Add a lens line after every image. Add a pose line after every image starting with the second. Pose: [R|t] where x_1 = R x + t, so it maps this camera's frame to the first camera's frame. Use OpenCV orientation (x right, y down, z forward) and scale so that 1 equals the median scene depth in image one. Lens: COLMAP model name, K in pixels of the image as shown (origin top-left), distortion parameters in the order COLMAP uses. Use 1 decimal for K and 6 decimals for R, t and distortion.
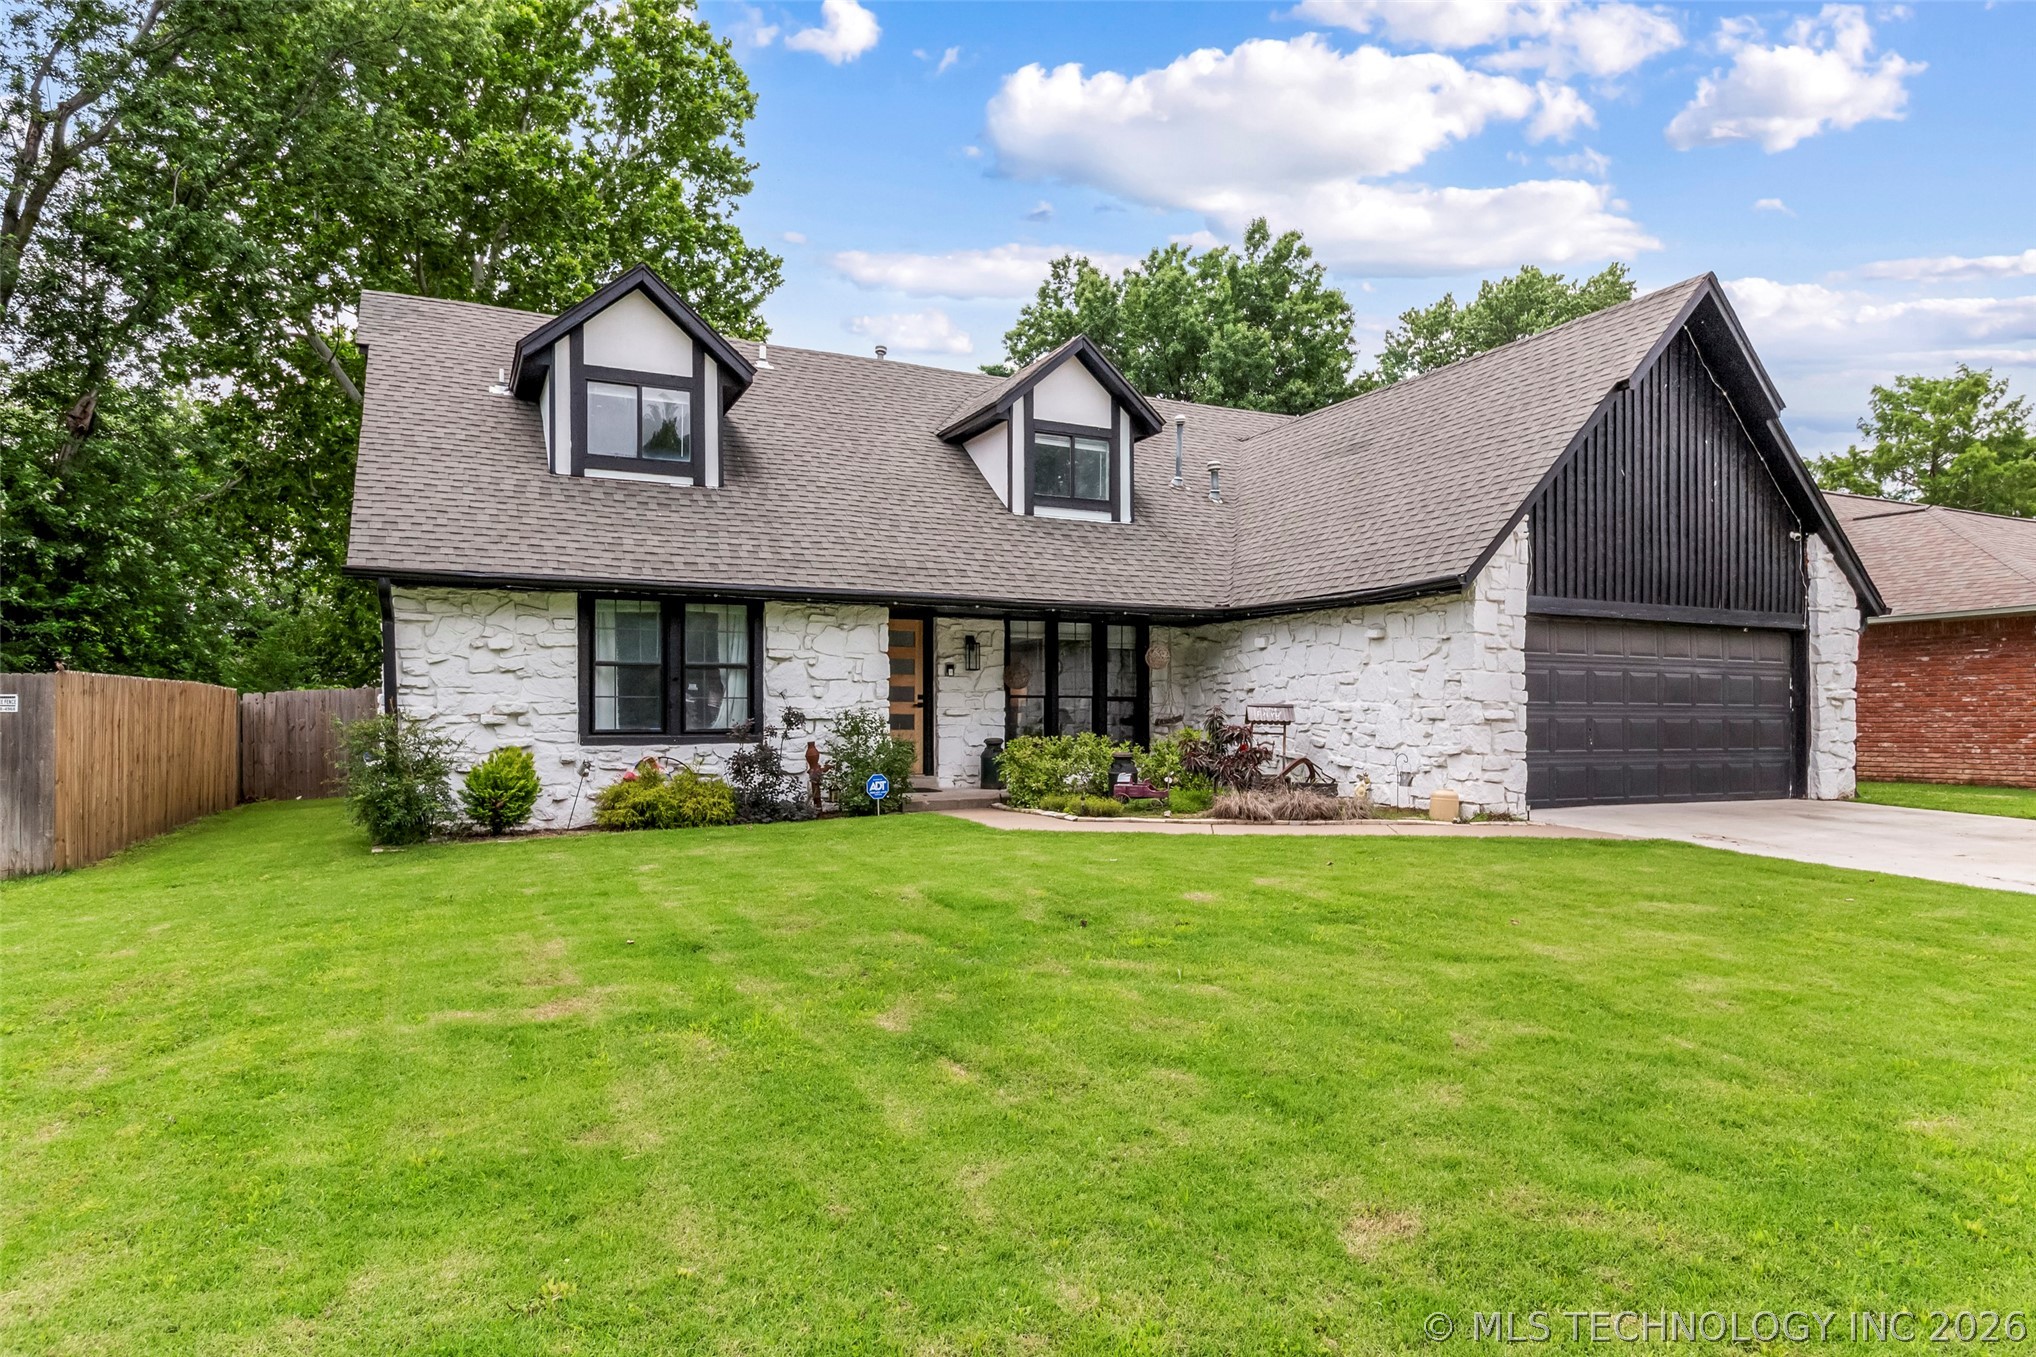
lens RADIAL K [[1210.8, 0, 1018.0], [0, 1210.8, 678.5], [0, 0, 1]] dist [0.042255, -0.000249]
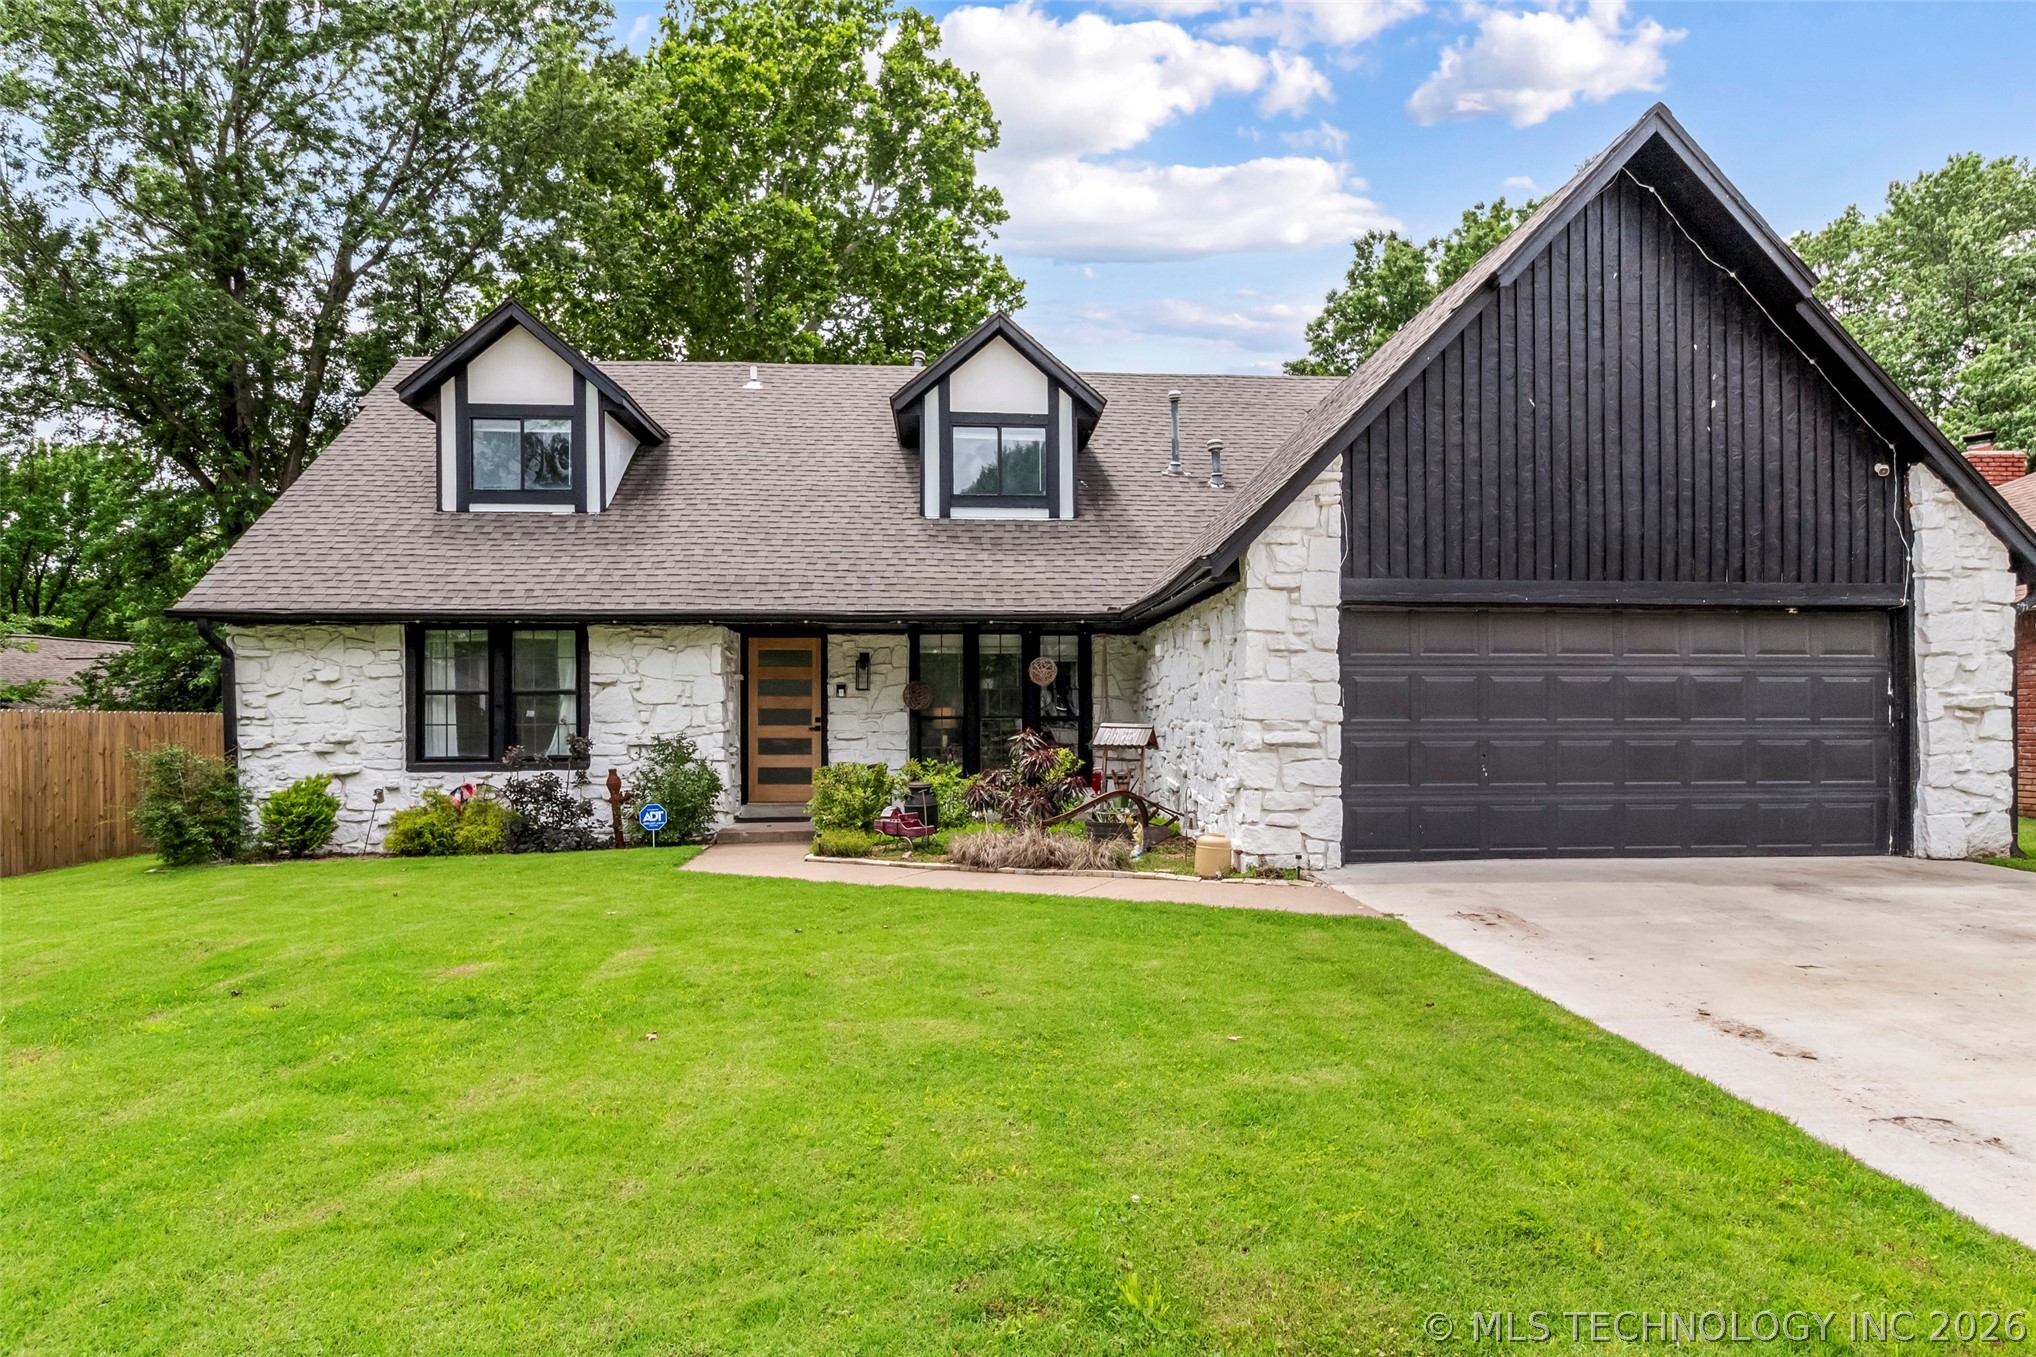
lens RADIAL K [[1177.7, 0, 1018.9], [0, 1177.7, 705.1], [0, 0, 1]] dist [0.024927, 0.000023]
pose [[0.933972, -0.015420, -0.357014, 0.447239], [0.018794, 0.999805, 0.005982, 0.001589], [0.356852, -0.012296, 0.934080, 0.227798]]
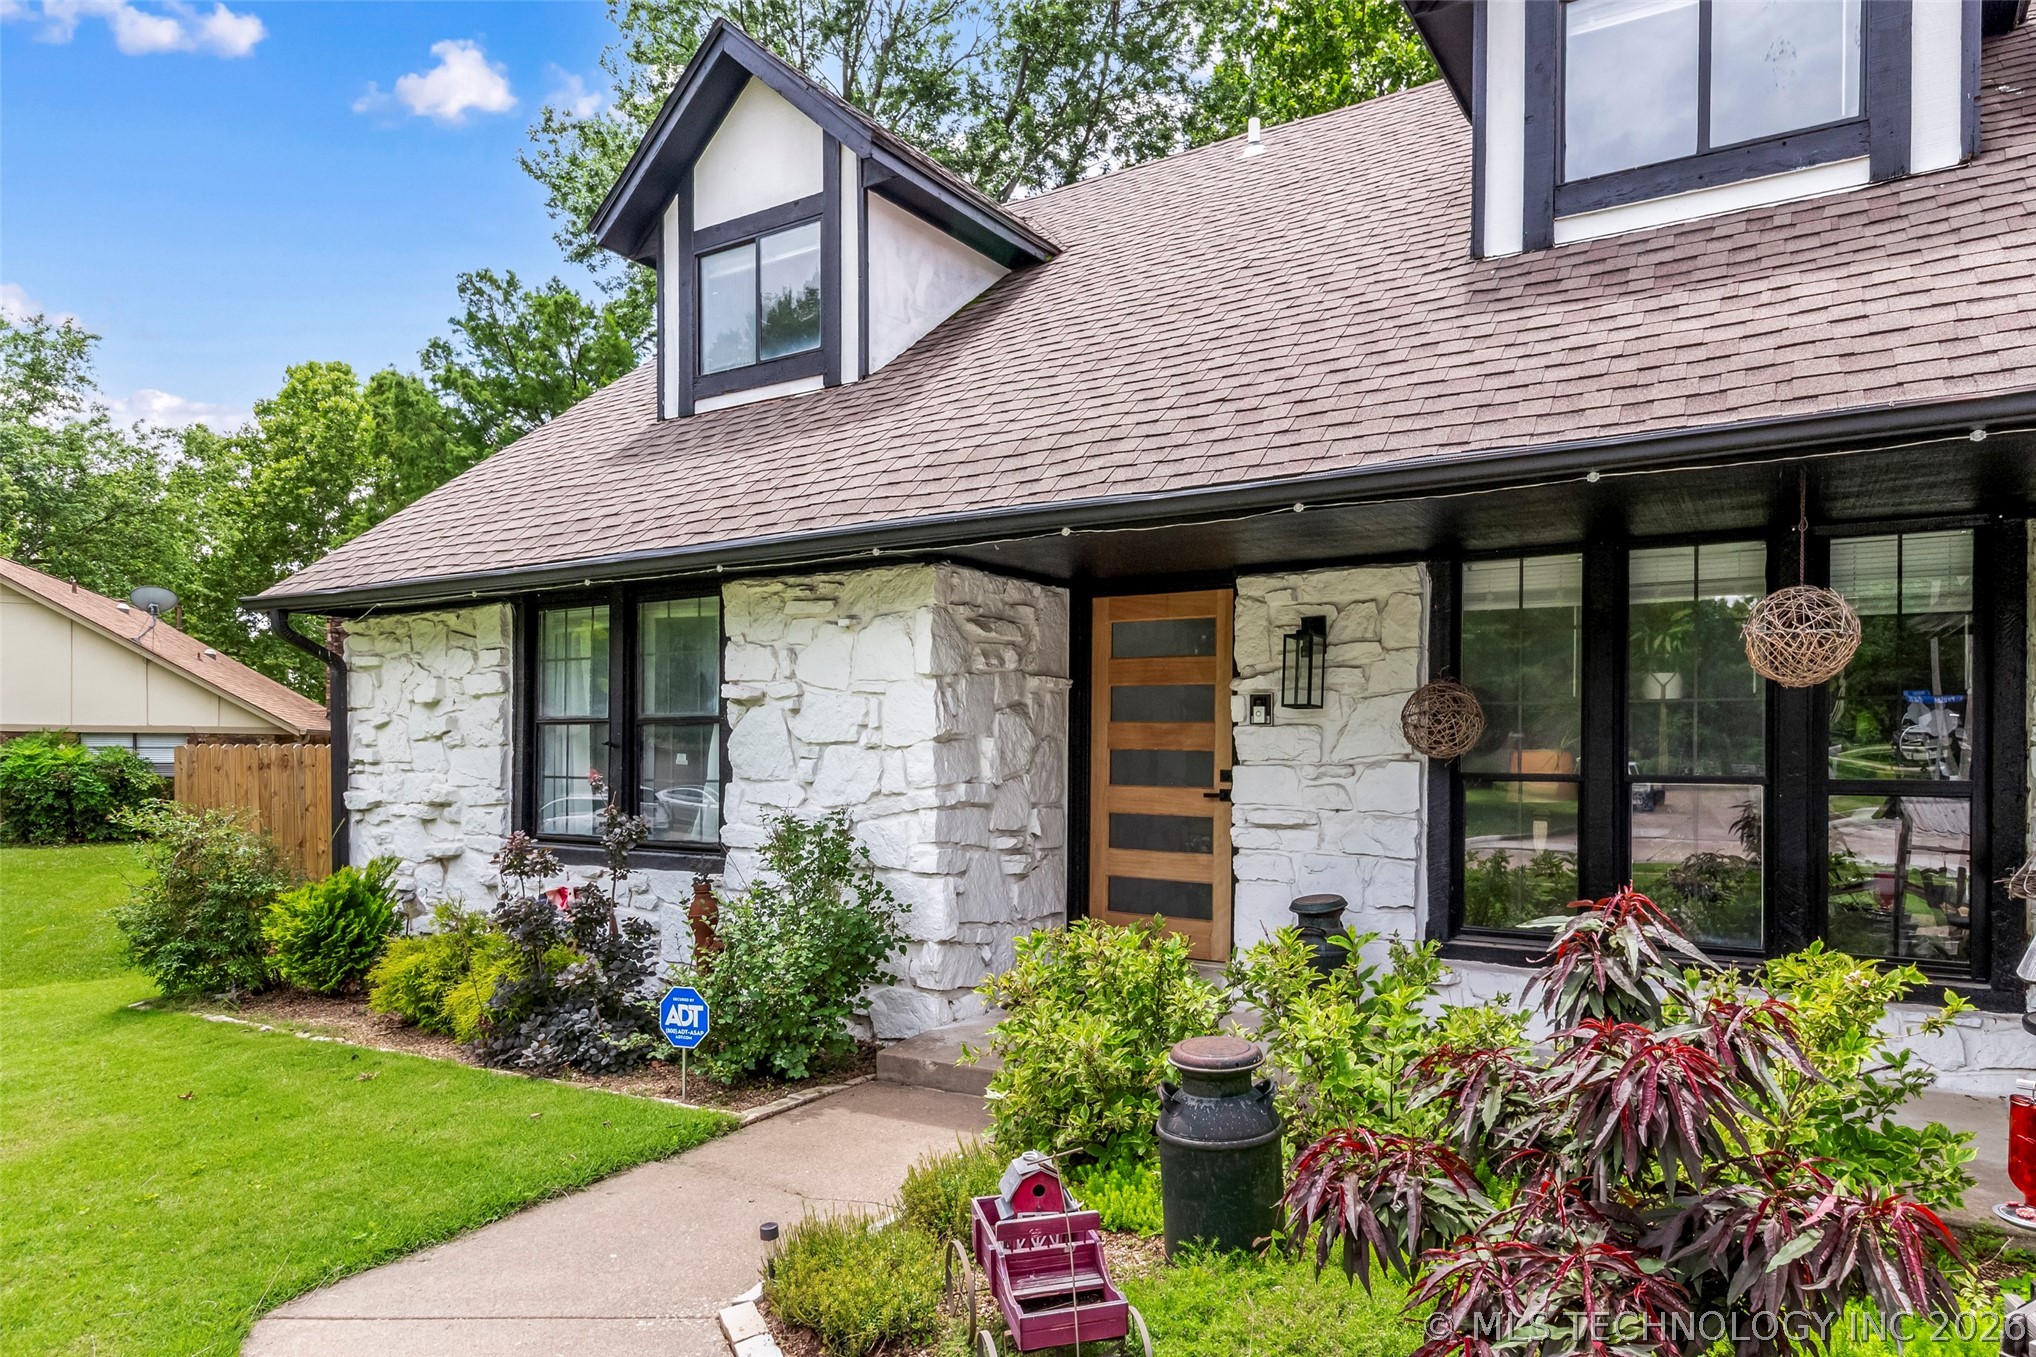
lens RADIAL K [[1223.0, 0, 1056.6], [0, 1223.0, 740.8], [0, 0, 1]] dist [0.016379, -0.000705]
pose [[0.552854, -0.005576, -0.833260, 0.267348], [0.023144, 0.999695, 0.008666, -0.001940], [0.832957, -0.024077, 0.552814, 0.822347]]
